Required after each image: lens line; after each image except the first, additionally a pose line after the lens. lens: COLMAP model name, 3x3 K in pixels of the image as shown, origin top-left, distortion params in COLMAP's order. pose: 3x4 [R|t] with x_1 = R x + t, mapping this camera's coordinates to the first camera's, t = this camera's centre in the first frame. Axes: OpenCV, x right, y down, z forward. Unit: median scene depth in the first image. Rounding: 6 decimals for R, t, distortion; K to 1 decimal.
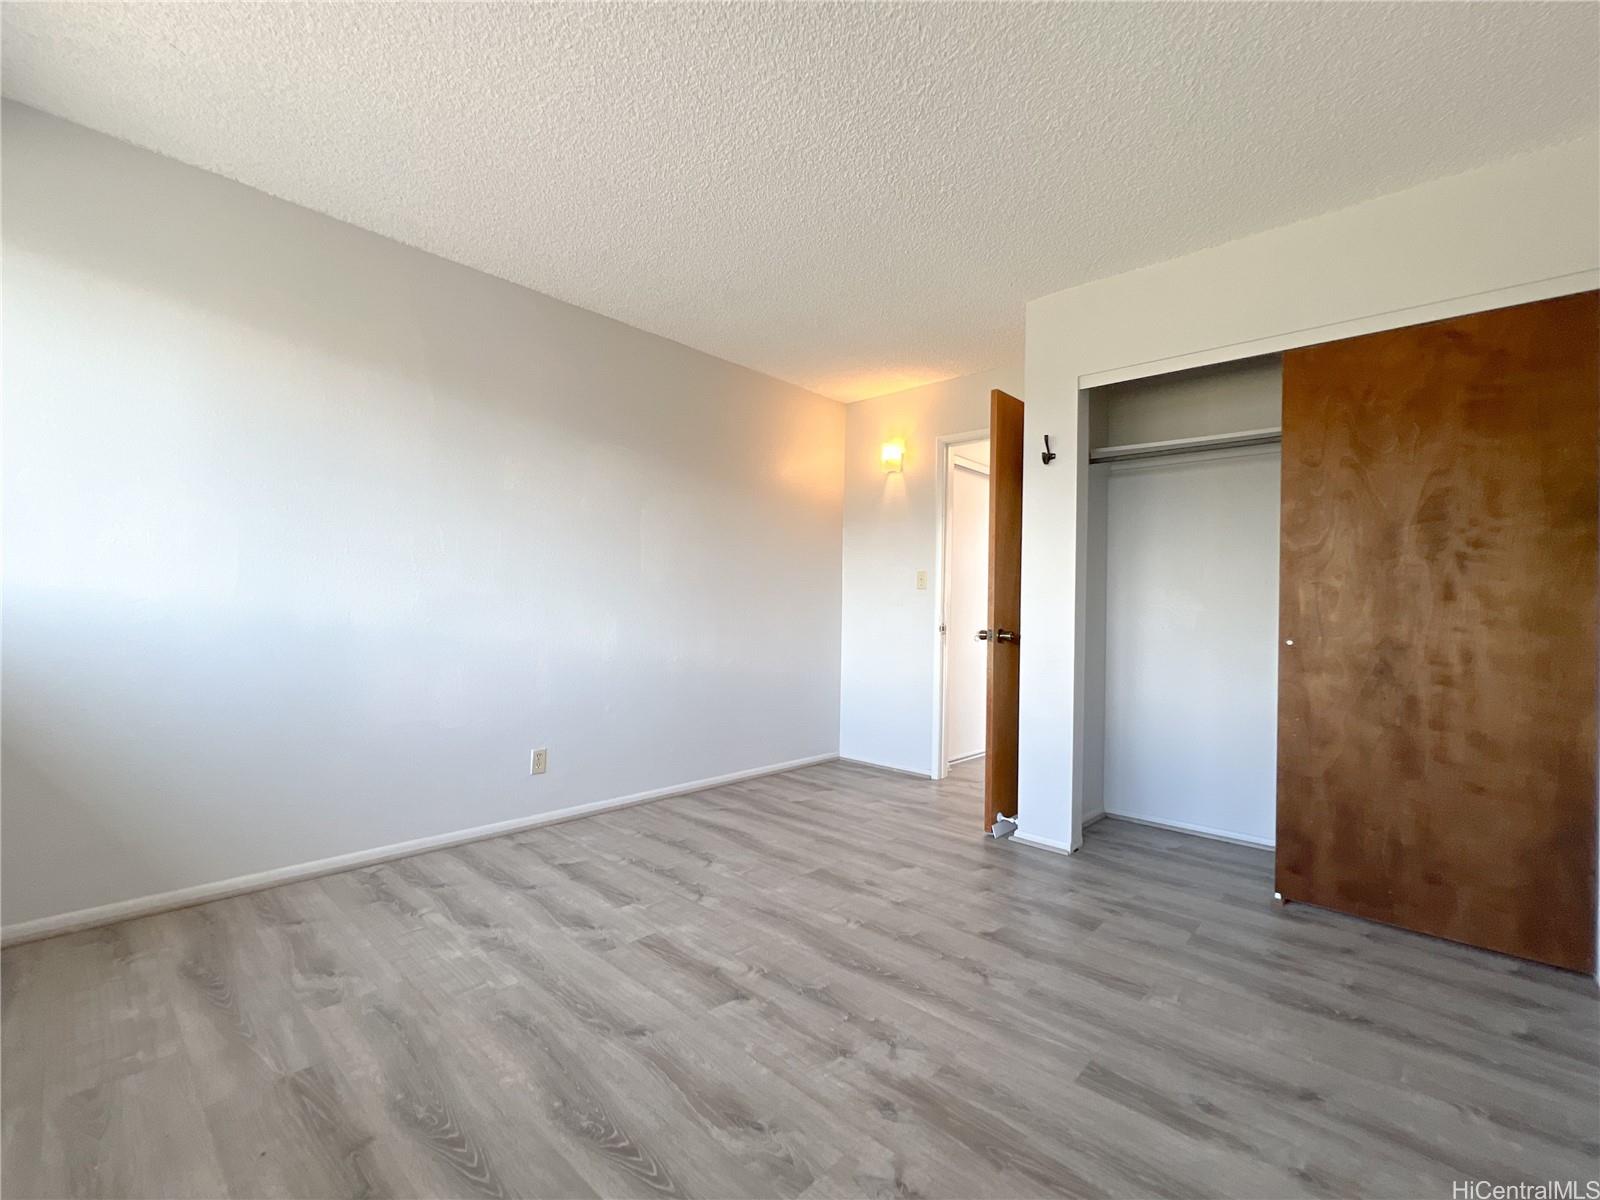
lens RADIAL K [[692.1, 0, 793.0], [0, 692.1, 605.6], [0, 0, 1]] dist [-0.017671, 0.001345]
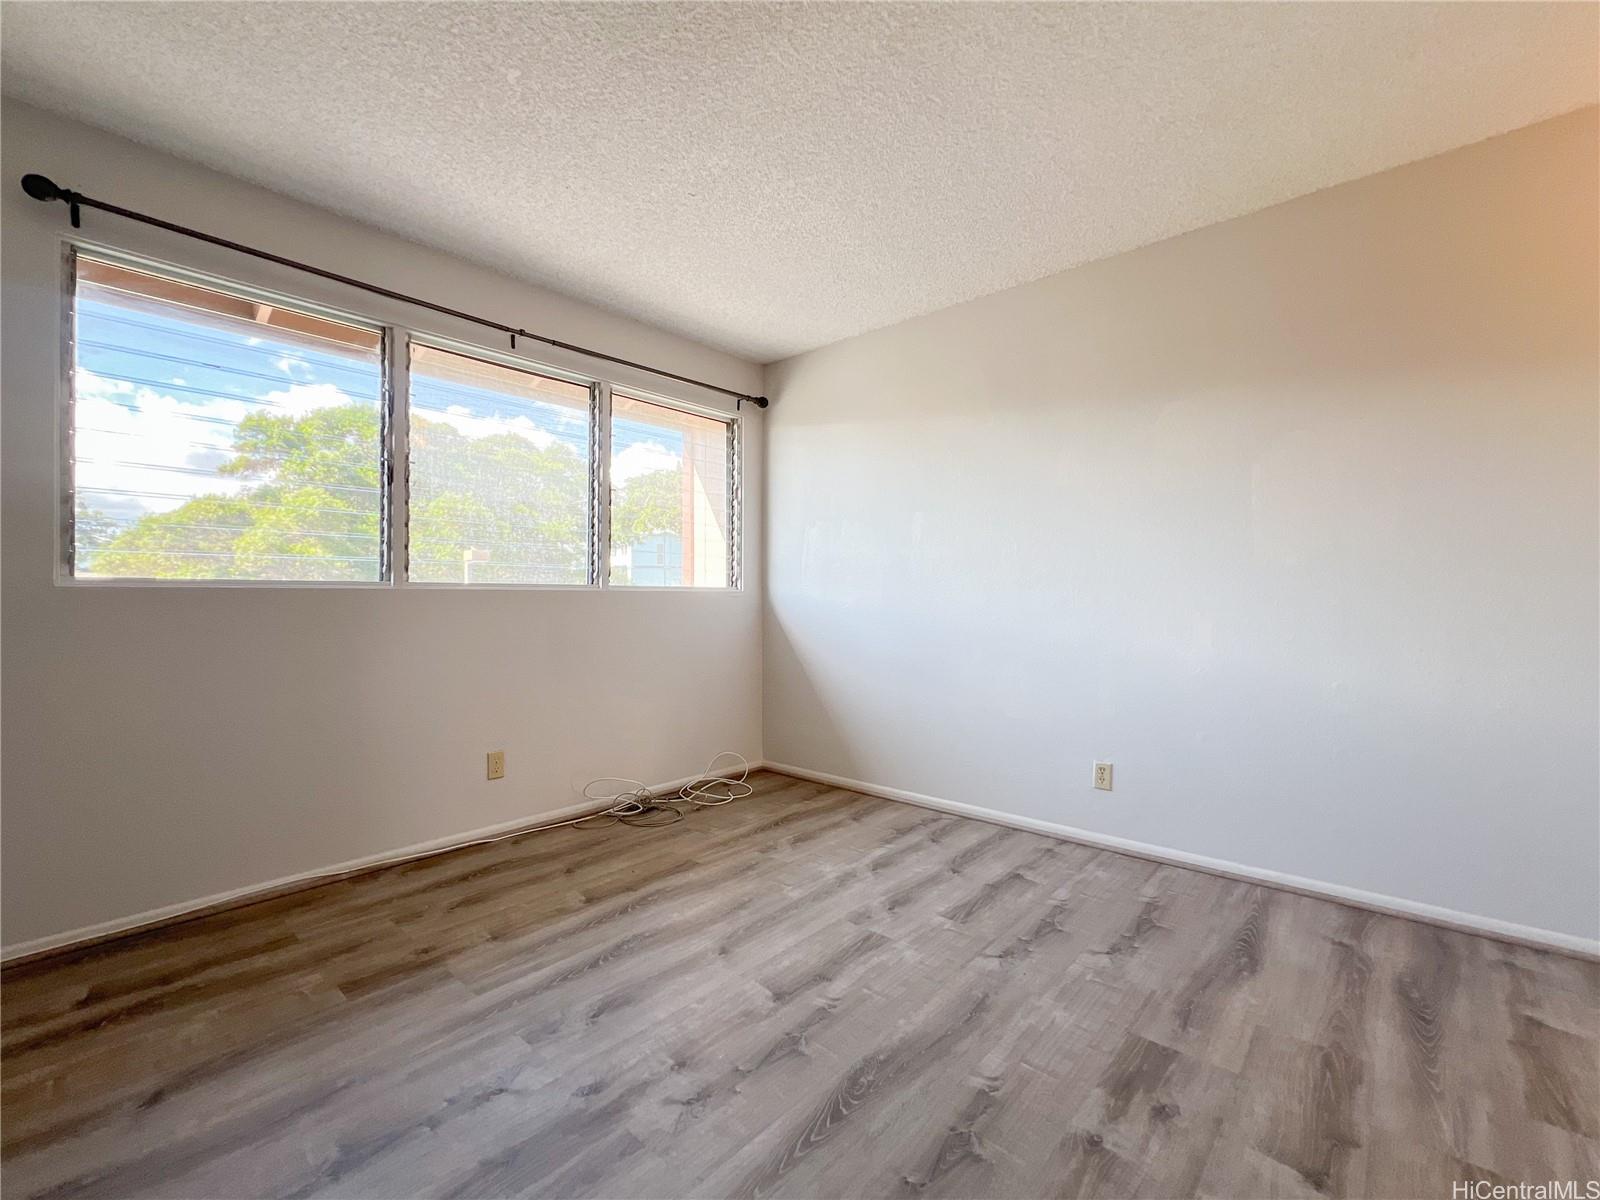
lens RADIAL K [[692.1, 0, 793.9], [0, 692.1, 595.3], [0, 0, 1]] dist [-0.017671, 0.001345]
pose [[0.027543, -0.021913, -0.999380, 0.701422], [-0.000628, 0.999759, -0.021939, 0.012683], [0.999620, 0.001232, 0.027523, 0.757333]]
